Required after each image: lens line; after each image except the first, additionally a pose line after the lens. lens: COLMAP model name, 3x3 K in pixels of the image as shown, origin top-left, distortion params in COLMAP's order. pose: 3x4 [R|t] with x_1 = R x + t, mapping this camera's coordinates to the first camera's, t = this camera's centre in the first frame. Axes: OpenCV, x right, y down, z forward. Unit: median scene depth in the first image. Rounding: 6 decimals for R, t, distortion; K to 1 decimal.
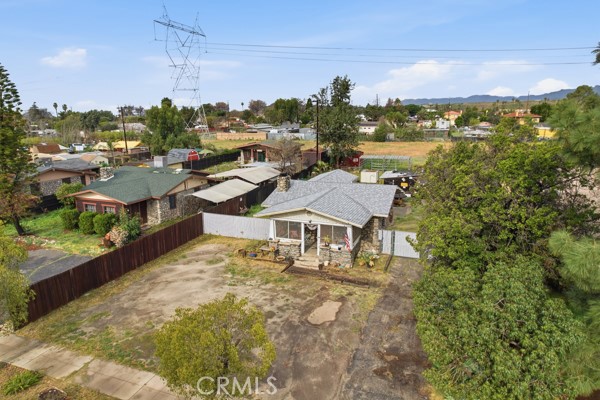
lens RADIAL K [[376.4, 0, 300.0], [0, 376.4, 200.0], [0, 0, 1]] dist [-0.024647, 0.001254]
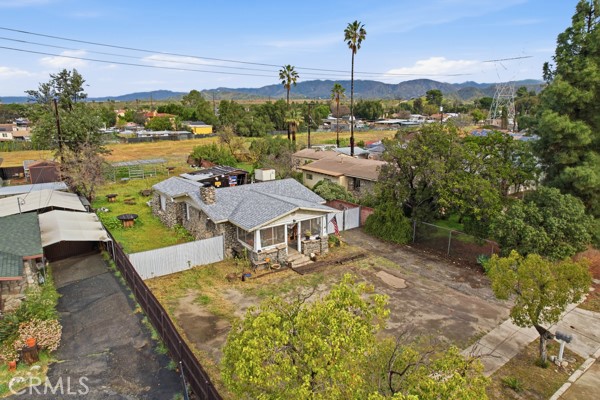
lens RADIAL K [[383.8, 0, 300.0], [0, 383.8, 200.0], [0, 0, 1]] dist [-0.036084, 0.001112]
pose [[0.550350, -0.183081, 0.814614, -0.795481], [0.187019, 0.977903, 0.093430, -0.091153], [-0.813719, 0.100929, 0.572428, 0.387414]]
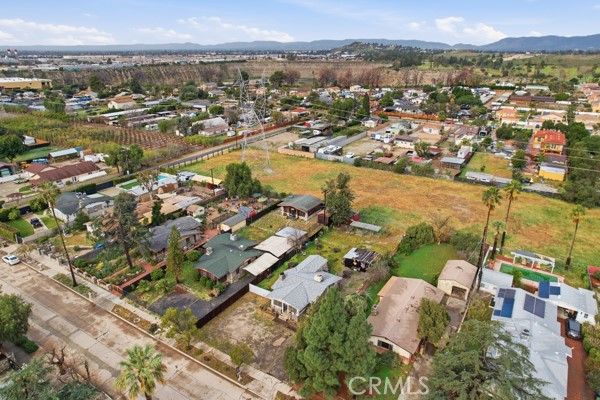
lens RADIAL K [[375.3, 0, 295.2], [0, 375.3, 219.7], [0, 0, 1]] dist [-0.034107, 0.003687]
pose [[0.978084, 0.090125, -0.187694, 0.543479], [-0.053255, 0.979765, 0.192939, -1.038054], [0.201285, -0.178715, 0.963092, -1.438847]]
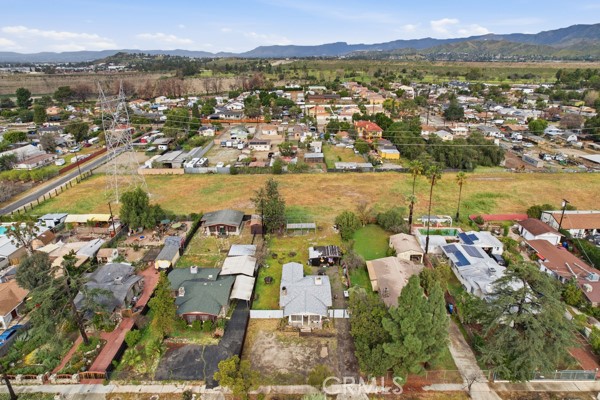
lens RADIAL K [[375.3, 0, 295.2], [0, 375.3, 219.7], [0, 0, 1]] dist [-0.034107, 0.003687]
pose [[0.940945, -0.135879, 0.310096, -0.757437], [0.082034, 0.980137, 0.180561, -1.063268], [-0.328471, -0.144459, 0.933401, -1.307726]]
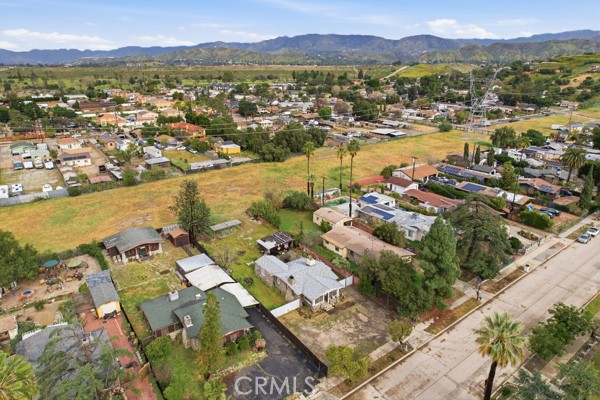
lens RADIAL K [[375.3, 0, 295.2], [0, 375.3, 219.7], [0, 0, 1]] dist [-0.034107, 0.003687]
pose [[0.556398, -0.316486, 0.768283, -1.935353], [0.195195, 0.948531, 0.249375, -1.118179], [-0.807663, 0.011213, 0.589537, -0.366070]]
